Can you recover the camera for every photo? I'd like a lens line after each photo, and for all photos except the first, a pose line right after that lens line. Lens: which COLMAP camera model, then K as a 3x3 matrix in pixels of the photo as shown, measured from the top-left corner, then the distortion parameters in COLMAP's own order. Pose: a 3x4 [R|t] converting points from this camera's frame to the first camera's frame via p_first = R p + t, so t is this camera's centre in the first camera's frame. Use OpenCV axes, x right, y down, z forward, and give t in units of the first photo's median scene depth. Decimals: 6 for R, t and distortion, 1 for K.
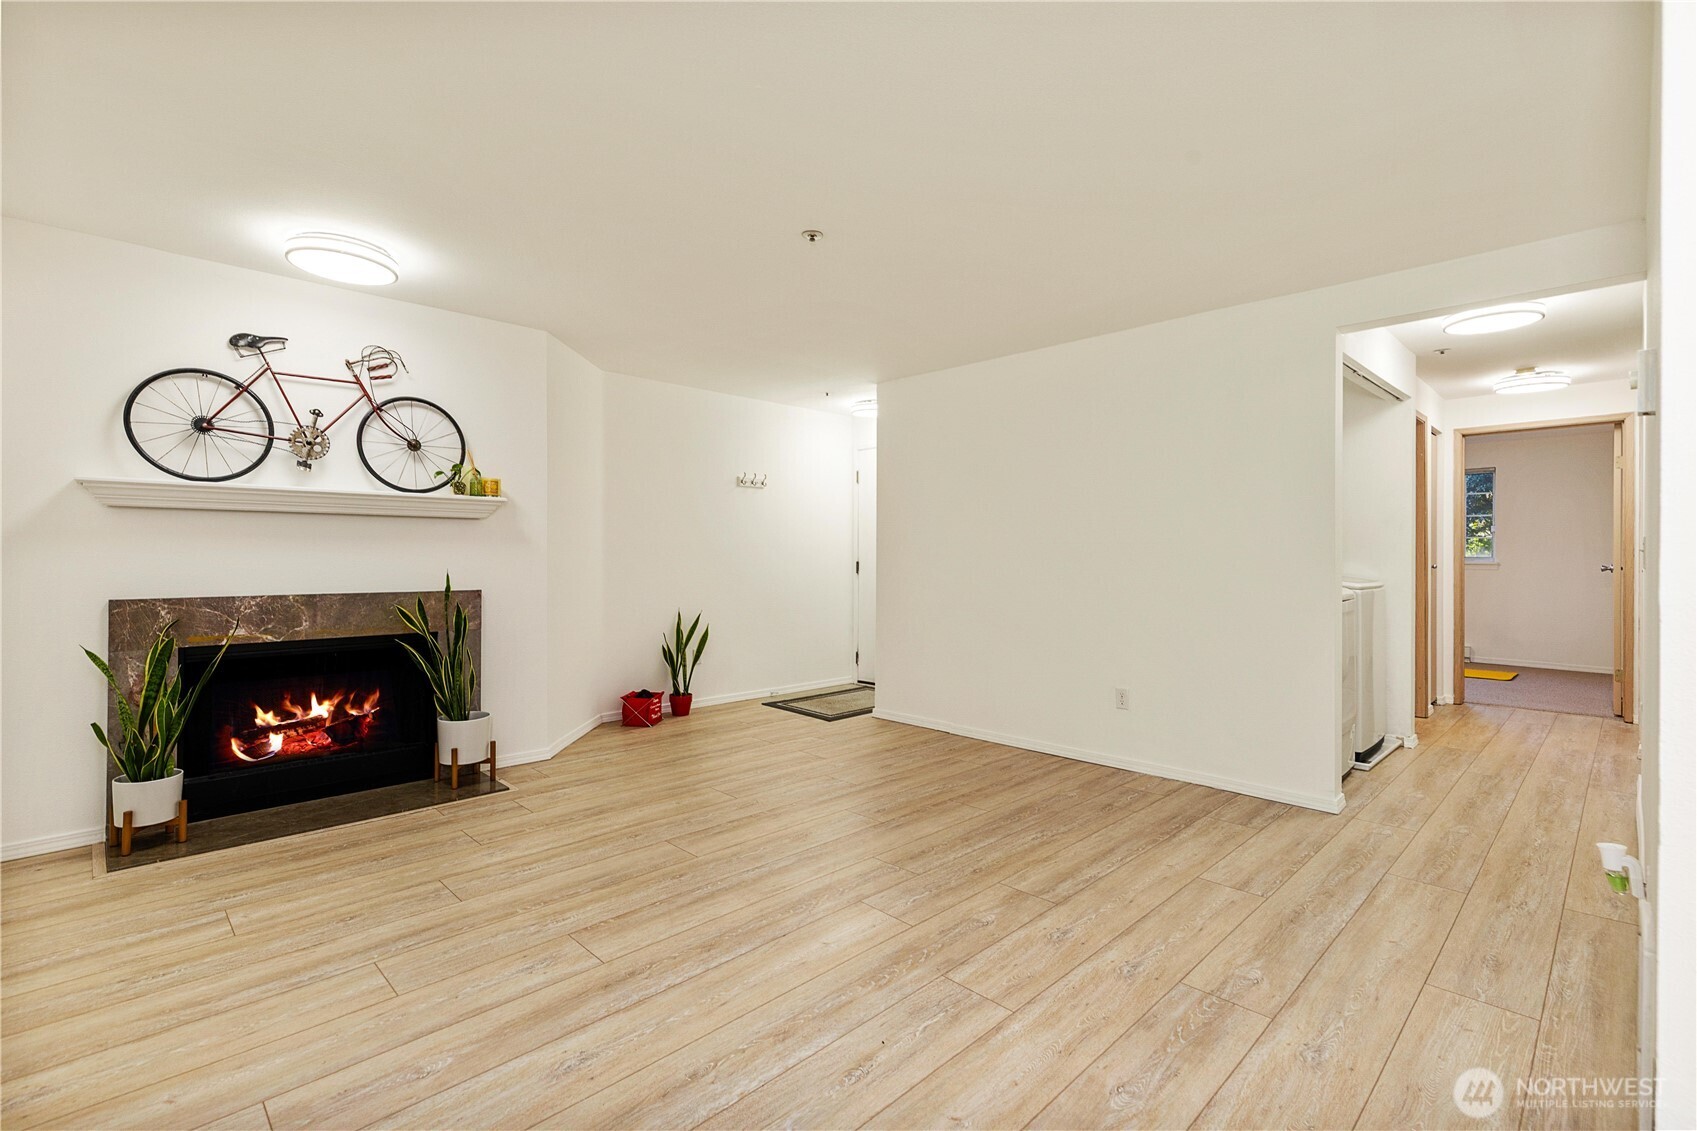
lens RADIAL K [[773.1, 0, 847.4], [0, 773.1, 559.2], [0, 0, 1]] dist [0.005556, -0.000879]
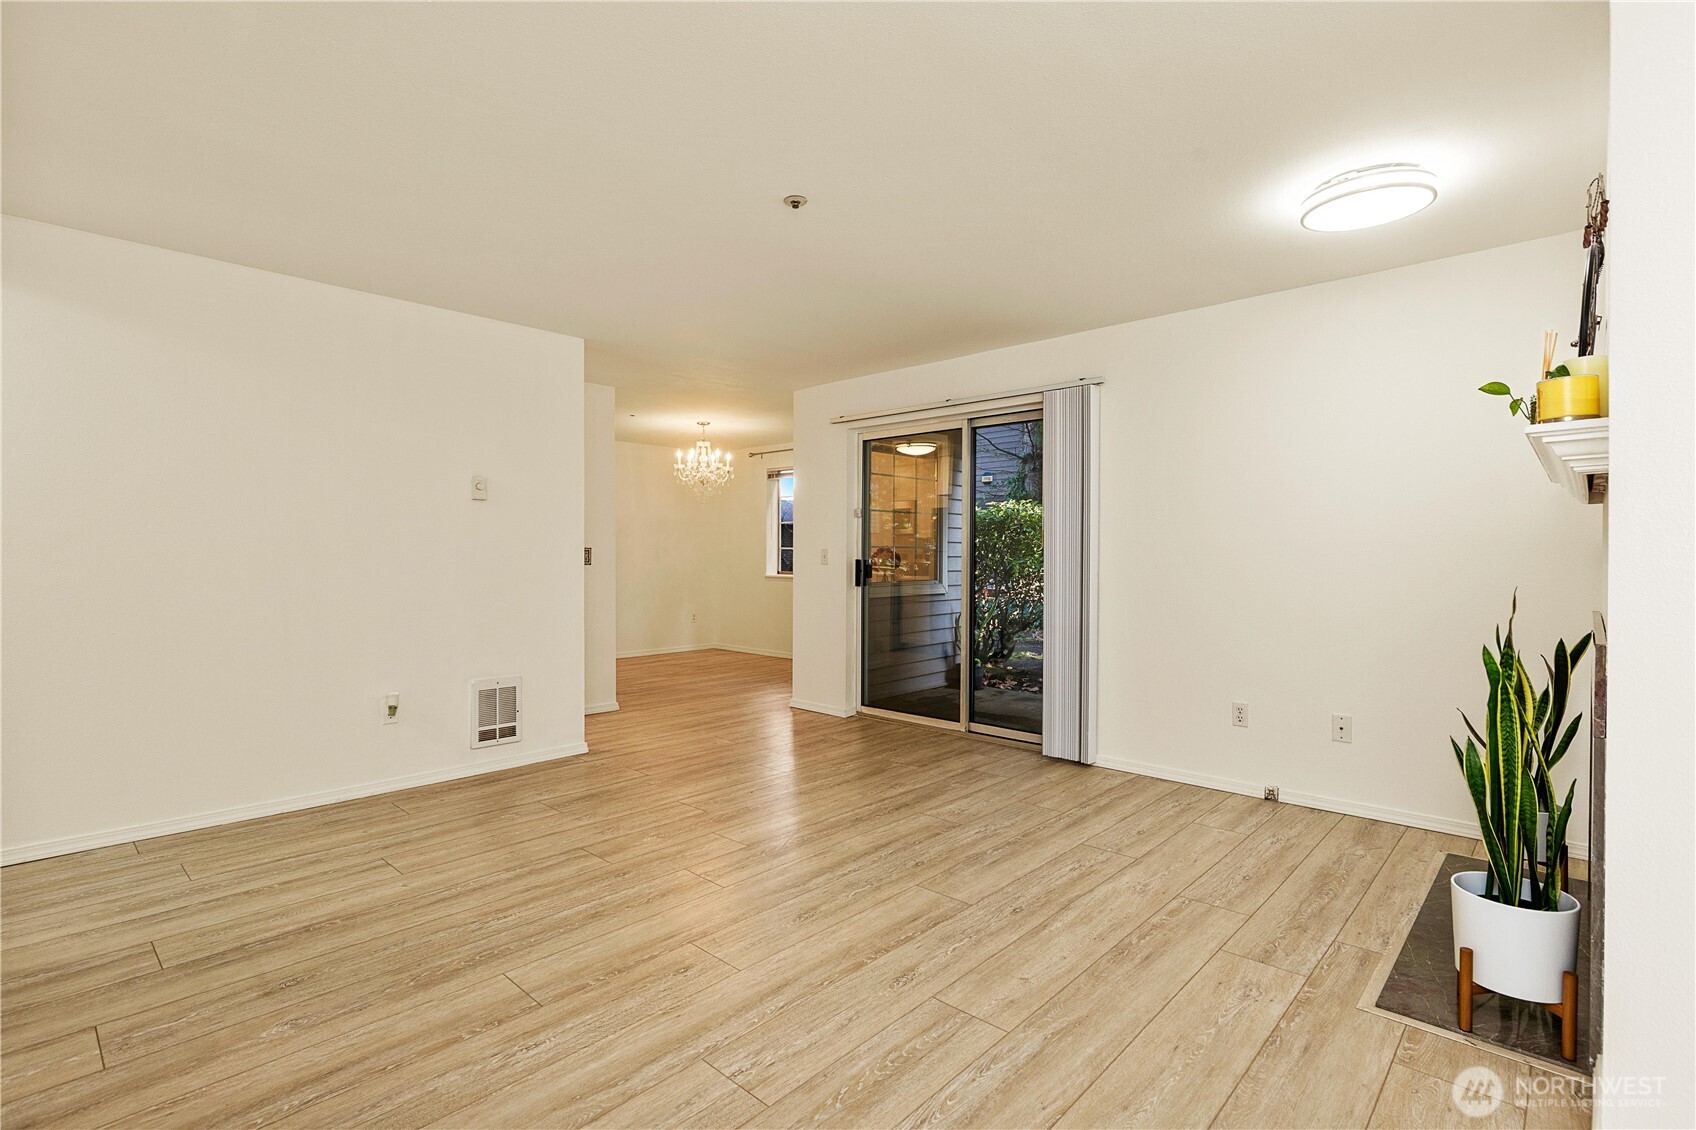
lens RADIAL K [[772.7, 0, 845.5], [0, 772.7, 556.9], [0, 0, 1]] dist [0.005556, -0.000879]
pose [[-0.999046, -0.008025, -0.042923, -0.062250], [-0.008499, 0.999905, 0.010867, -0.011873], [0.042832, 0.011221, -0.999019, 1.760819]]
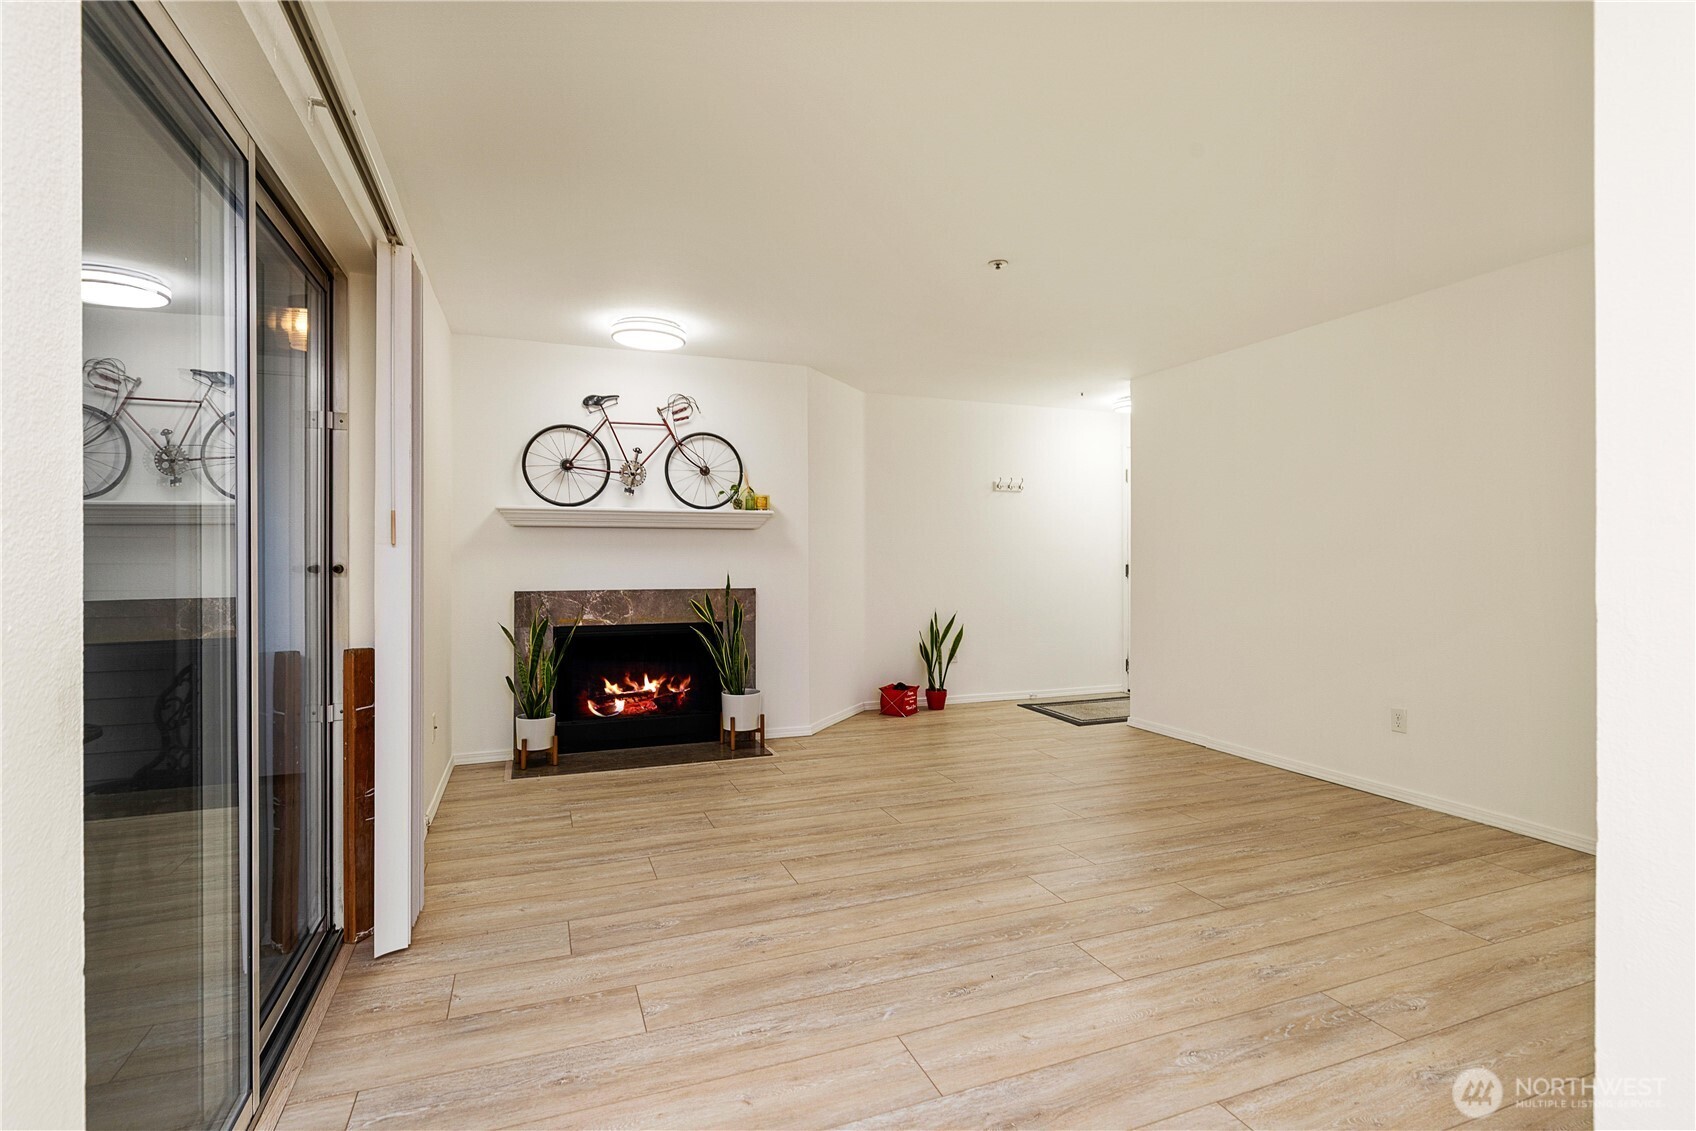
lens RADIAL K [[810.4, 0, 840.5], [0, 810.4, 561.2], [0, 0, 1]] dist [-0.002574, -0.001806]
pose [[0.915203, -0.003272, -0.402981, 0.191020], [0.002383, 0.999993, -0.002707, 0.002063], [0.402987, 0.001517, 0.915204, -0.118411]]
